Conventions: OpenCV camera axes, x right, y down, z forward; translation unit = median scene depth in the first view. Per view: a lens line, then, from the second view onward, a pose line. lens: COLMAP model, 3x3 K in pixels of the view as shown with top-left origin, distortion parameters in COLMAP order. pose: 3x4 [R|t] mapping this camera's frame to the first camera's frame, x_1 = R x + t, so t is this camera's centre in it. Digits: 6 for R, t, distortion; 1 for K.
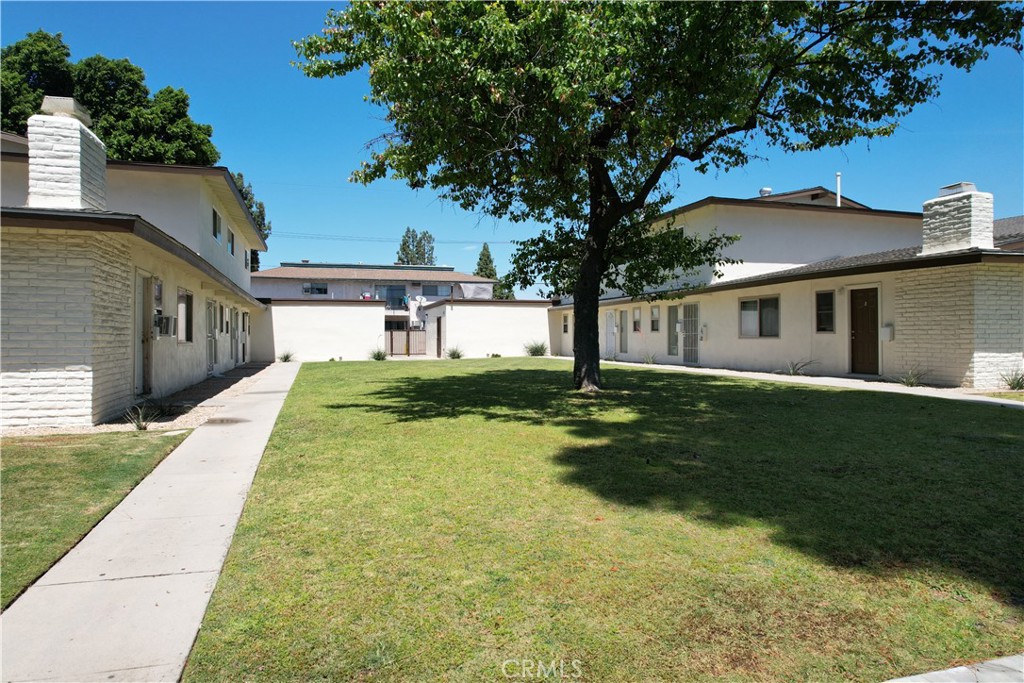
lens RADIAL K [[654.3, 0, 506.8], [0, 654.3, 338.7], [0, 0, 1]] dist [-0.081351, 0.072587]
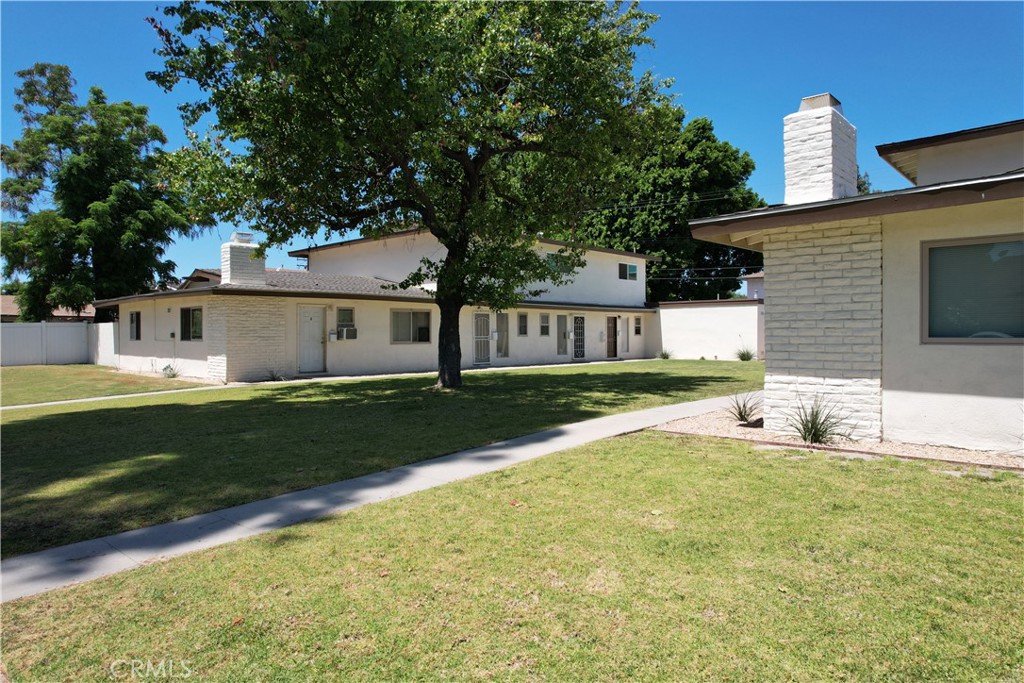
lens RADIAL K [[654.3, 0, 506.8], [0, 654.3, 338.7], [0, 0, 1]] dist [-0.081351, 0.072587]
pose [[0.500370, 0.011842, -0.865731, 1.128565], [-0.007009, 0.999929, 0.009627, -0.016751], [0.865784, 0.001251, 0.500417, 0.450559]]
